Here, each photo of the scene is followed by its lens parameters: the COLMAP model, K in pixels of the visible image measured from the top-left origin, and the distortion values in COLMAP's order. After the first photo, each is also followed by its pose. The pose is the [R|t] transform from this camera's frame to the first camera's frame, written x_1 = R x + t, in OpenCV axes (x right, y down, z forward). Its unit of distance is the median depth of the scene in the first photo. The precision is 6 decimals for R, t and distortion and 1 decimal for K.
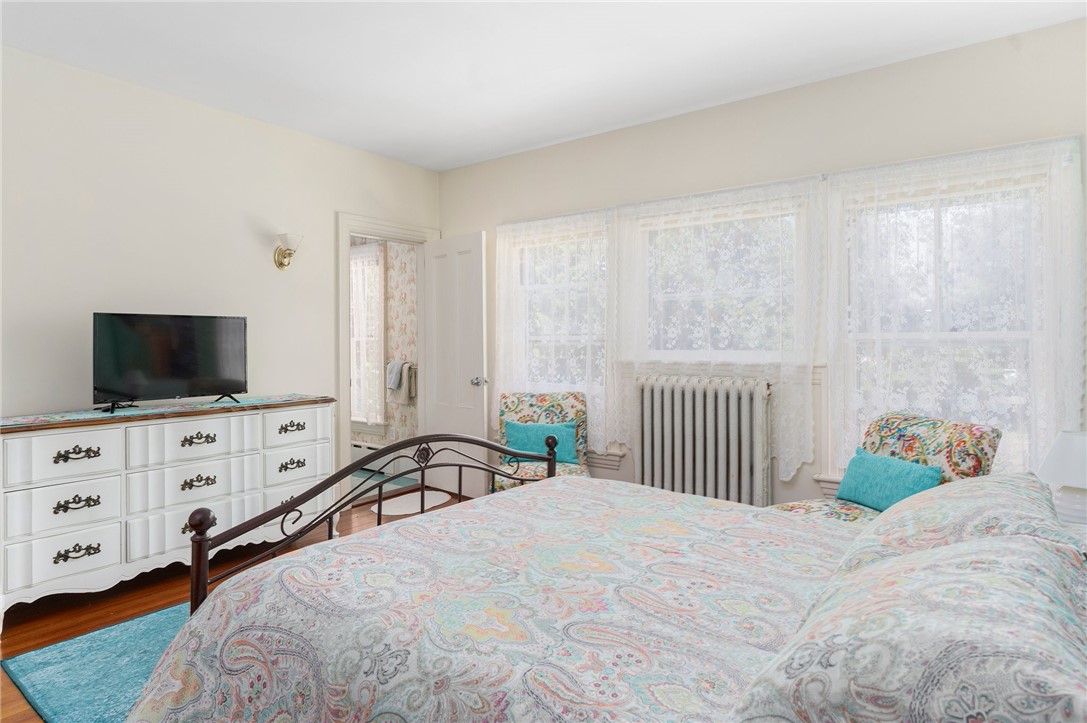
lens RADIAL K [[609.8, 0, 541.7], [0, 609.8, 353.0], [0, 0, 1]] dist [-0.001560, 0.002280]
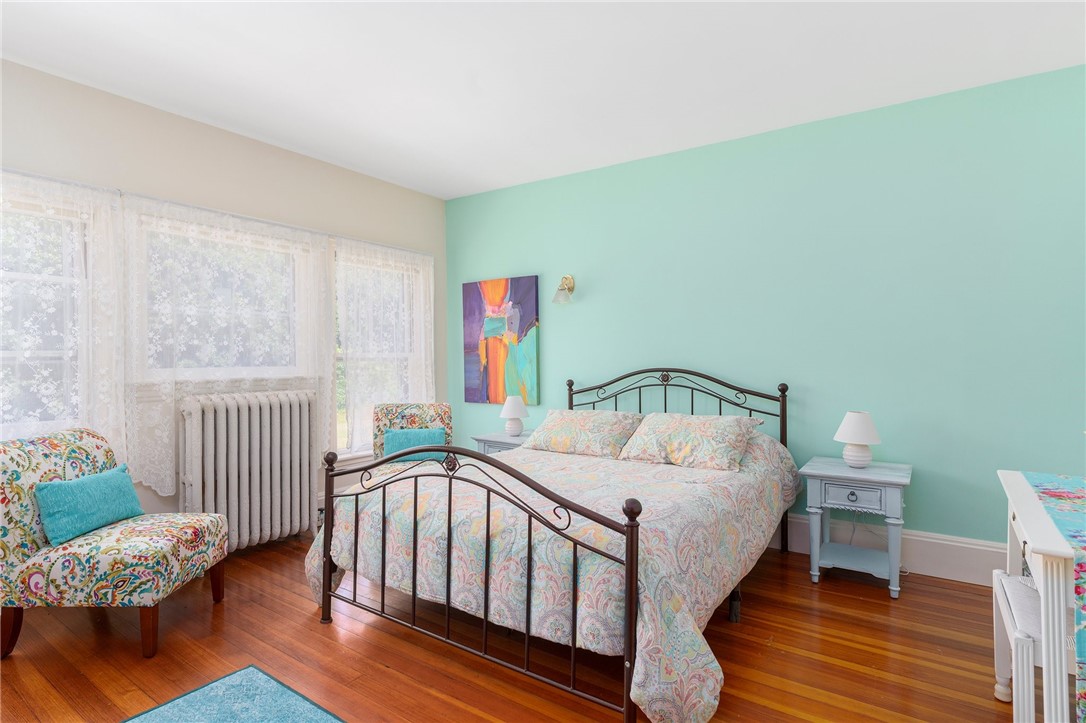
lens RADIAL K [[575.3, 0, 539.9], [0, 575.3, 359.3], [0, 0, 1]] dist [-0.000259, 0.004128]
pose [[-0.067090, 0.005322, 0.997733, -0.746819], [0.027614, 0.999613, -0.003475, -0.000335], [-0.997365, 0.027318, -0.067211, 0.569187]]
